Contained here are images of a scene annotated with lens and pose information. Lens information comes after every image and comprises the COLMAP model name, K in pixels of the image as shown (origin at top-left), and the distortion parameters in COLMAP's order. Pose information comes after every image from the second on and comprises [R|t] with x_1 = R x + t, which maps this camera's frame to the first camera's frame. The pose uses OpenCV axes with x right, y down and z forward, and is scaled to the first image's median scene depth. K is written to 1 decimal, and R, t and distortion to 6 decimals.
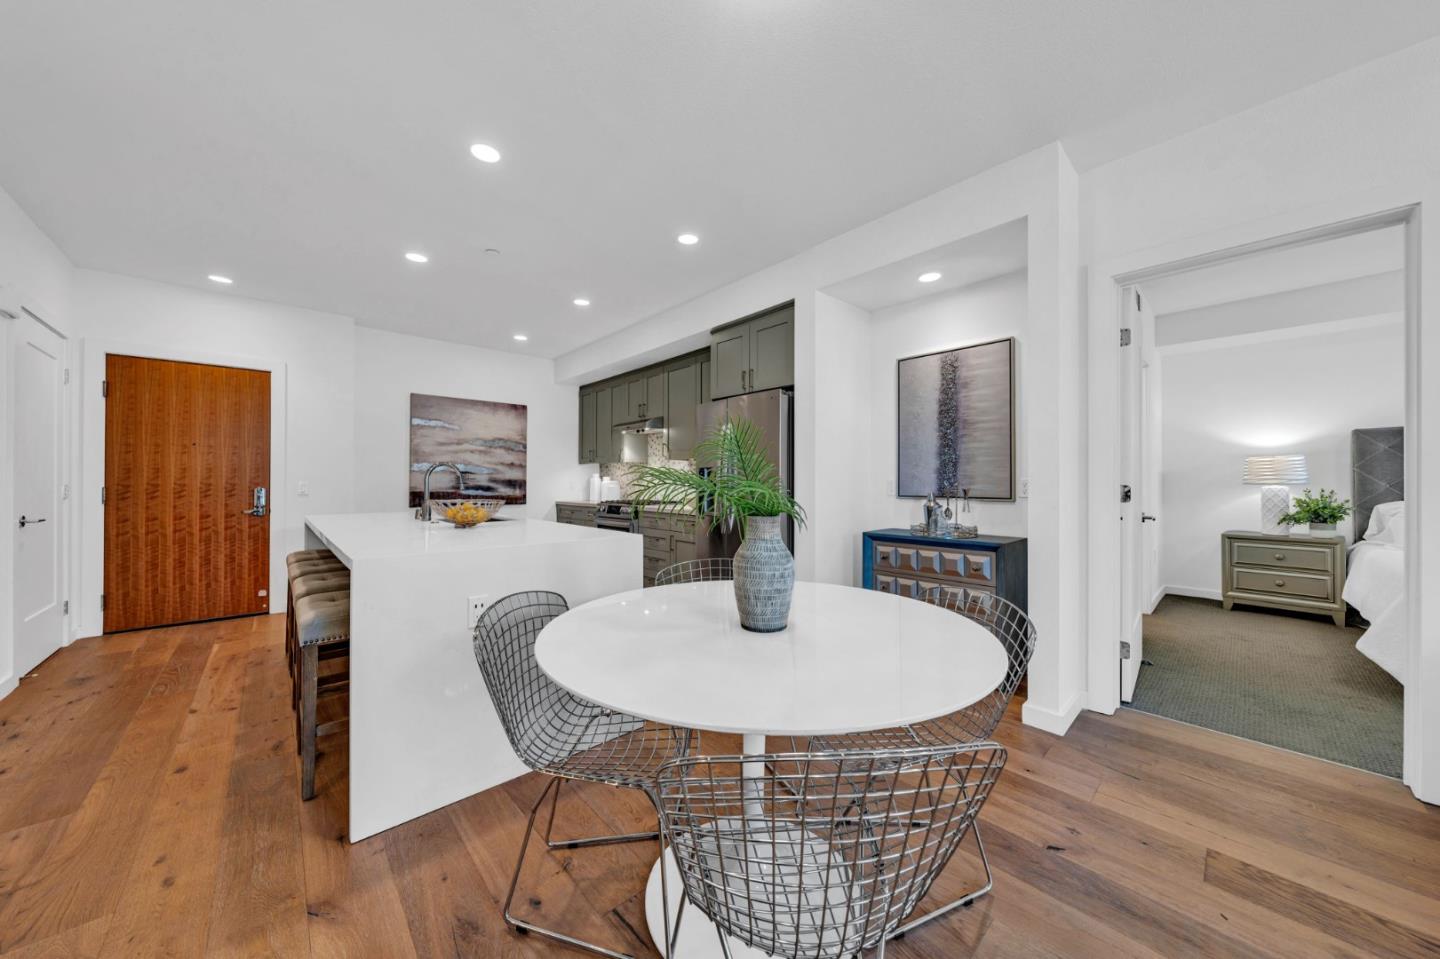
lens RADIAL K [[505.6, 0, 703.0], [0, 505.6, 481.7], [0, 0, 1]] dist [-0.002958, -0.000103]
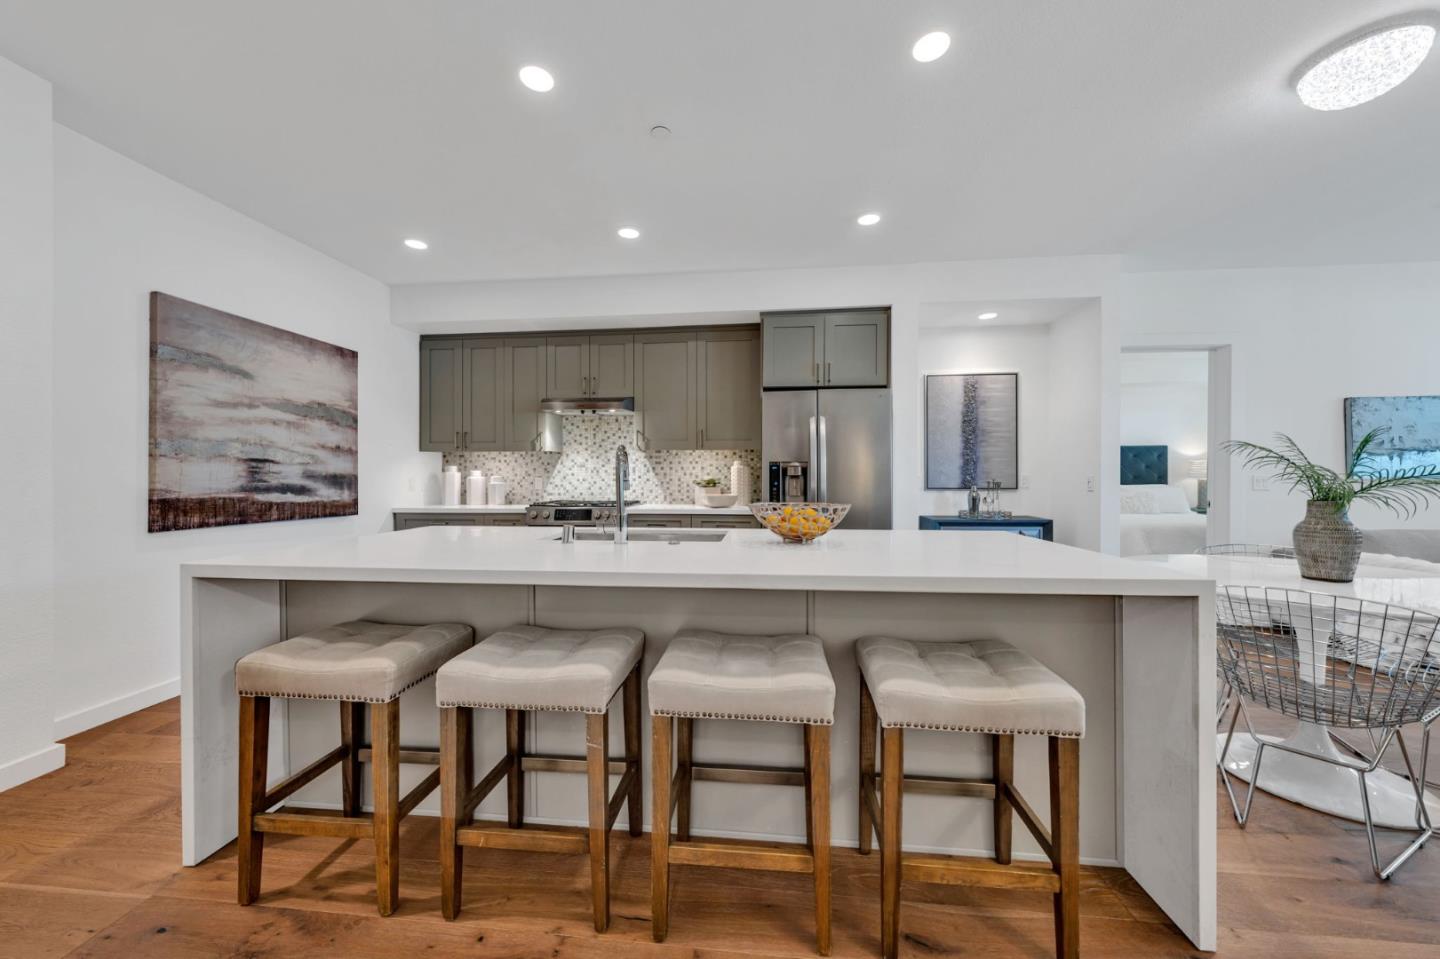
lens RADIAL K [[505.6, 0, 723.7], [0, 505.6, 477.4], [0, 0, 1]] dist [-0.002958, -0.000103]
pose [[0.731117, -0.003402, 0.682244, -0.553768], [0.001725, 0.999994, 0.003138, -0.001837], [-0.682250, -0.001118, 0.731118, 0.318860]]
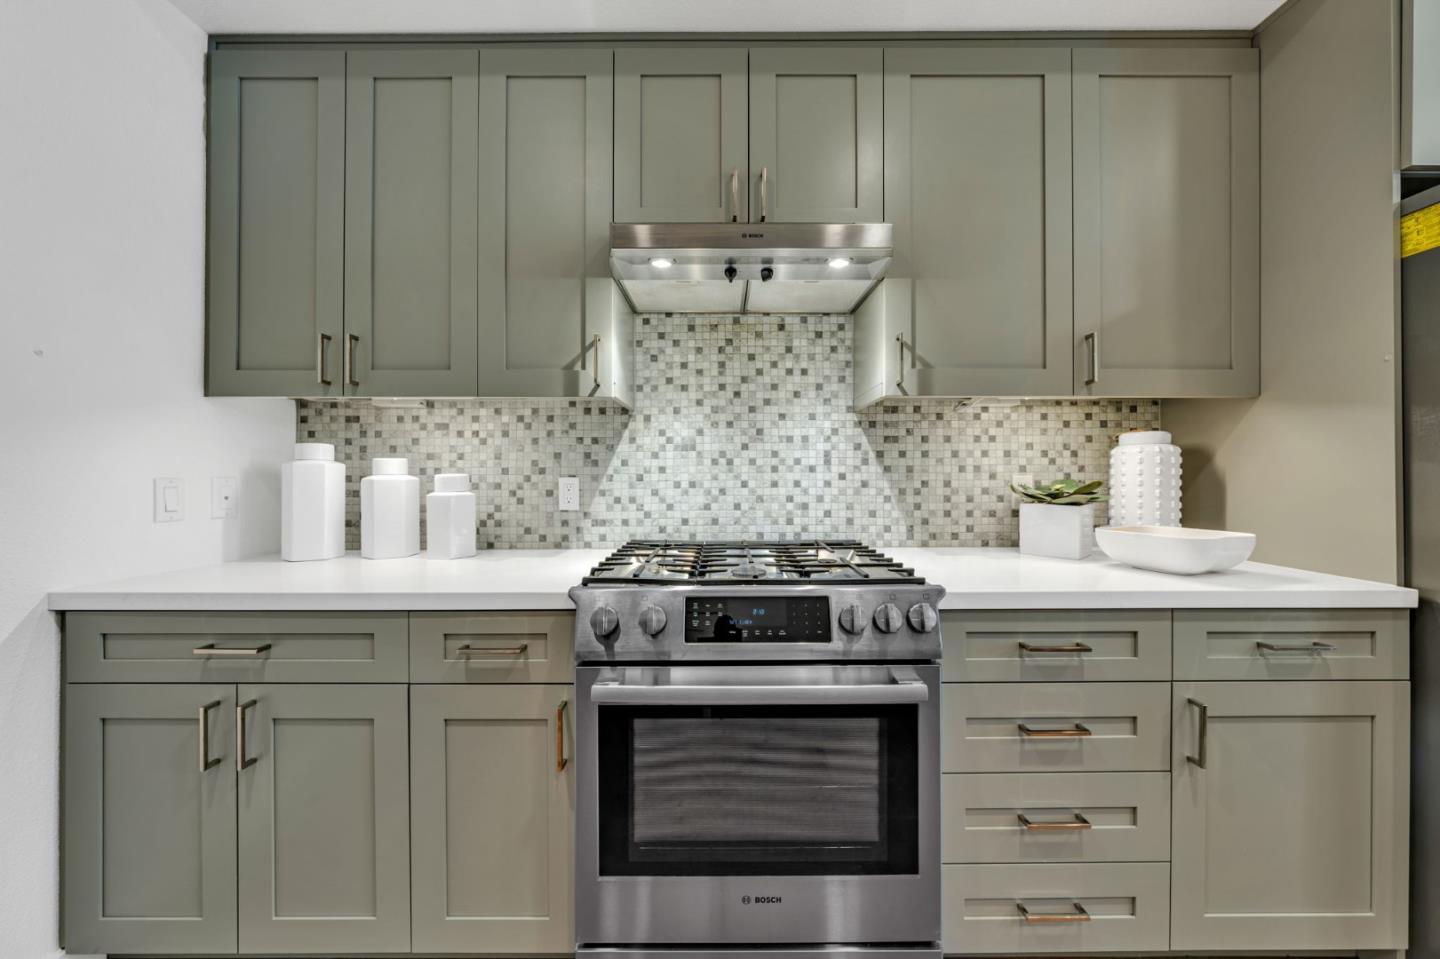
lens RADIAL K [[505.6, 0, 715.9], [0, 505.6, 471.4], [0, 0, 1]] dist [-0.002958, -0.000103]
pose [[0.678324, 0.001822, 0.734761, -0.351095], [0.000853, 0.999994, -0.003267, -0.002377], [-0.734763, 0.002843, 0.678318, 0.931310]]
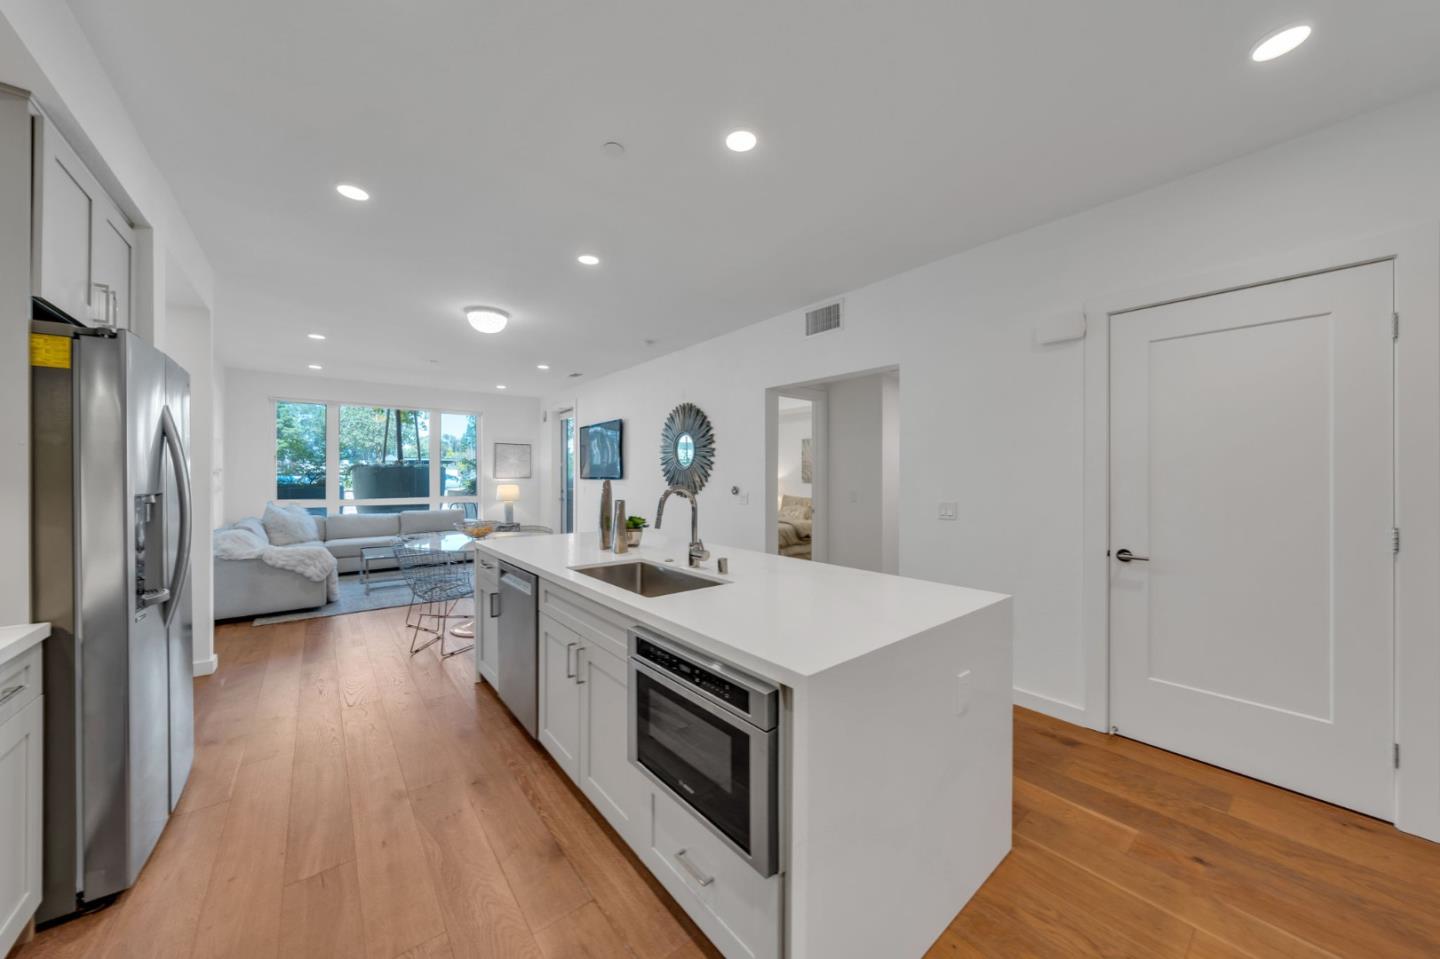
lens RADIAL K [[505.6, 0, 710.8], [0, 505.6, 473.2], [0, 0, 1]] dist [-0.002958, -0.000103]
pose [[-0.998875, 0.004969, 0.047149, -0.370373], [0.004781, 0.999980, -0.004097, -0.027023], [-0.047169, -0.003867, -0.998879, 1.081928]]
